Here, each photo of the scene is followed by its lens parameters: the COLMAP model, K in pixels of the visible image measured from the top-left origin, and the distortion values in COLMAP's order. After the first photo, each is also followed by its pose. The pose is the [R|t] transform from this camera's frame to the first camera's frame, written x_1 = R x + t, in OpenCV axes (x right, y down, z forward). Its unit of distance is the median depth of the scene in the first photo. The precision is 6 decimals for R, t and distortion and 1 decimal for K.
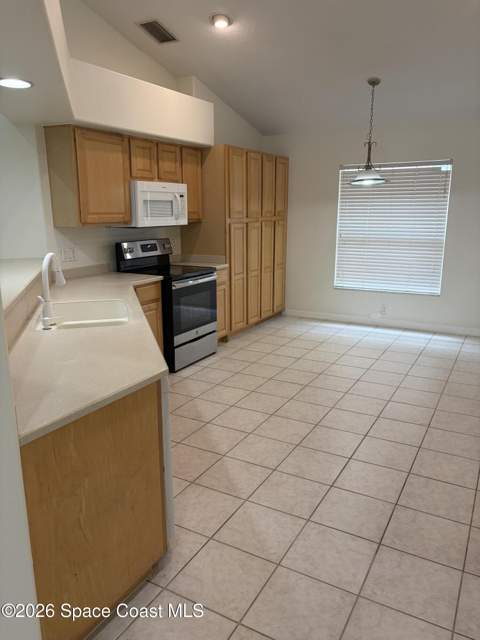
lens RADIAL K [[493.2, 0, 240.0], [0, 493.2, 317.2], [0, 0, 1]] dist [0.037315, -0.054587]
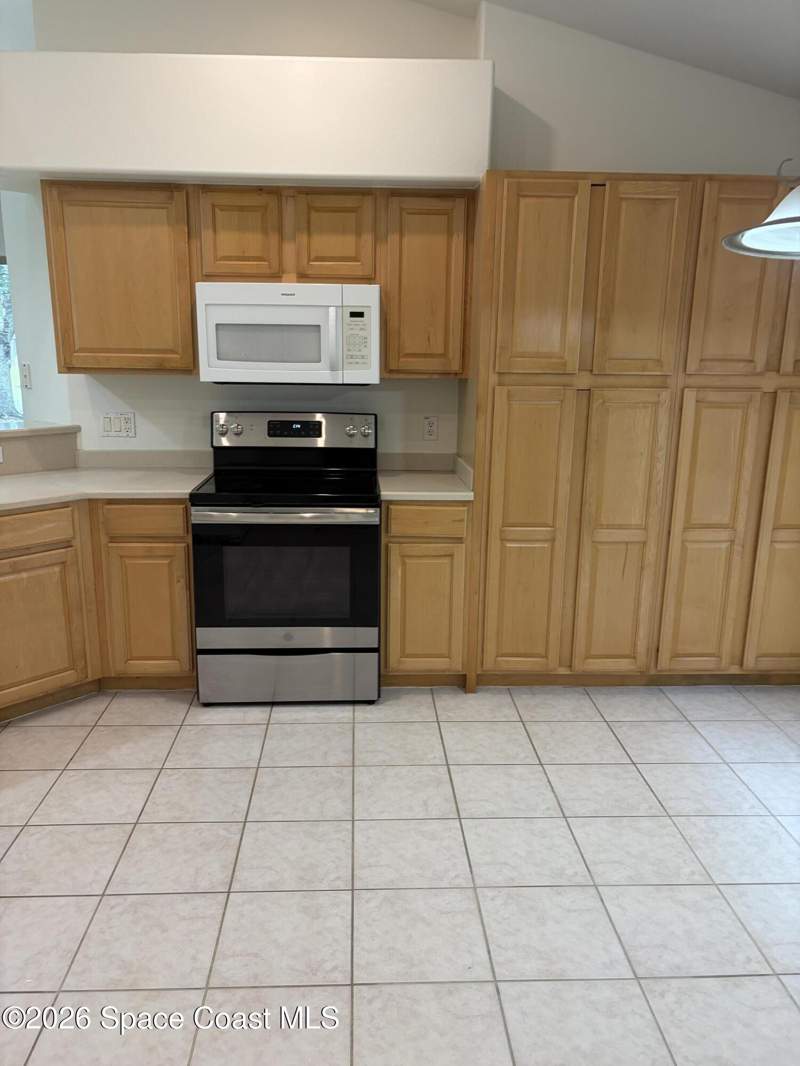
lens RADIAL K [[821.4, 0, 396.8], [0, 821.4, 533.1], [0, 0, 1]] dist [0.037315, -0.054587]
pose [[0.529195, 0.205725, -0.823183, 0.523737], [-0.197552, 0.973374, 0.116261, -0.156921], [0.825182, 0.101096, 0.555746, 0.677406]]
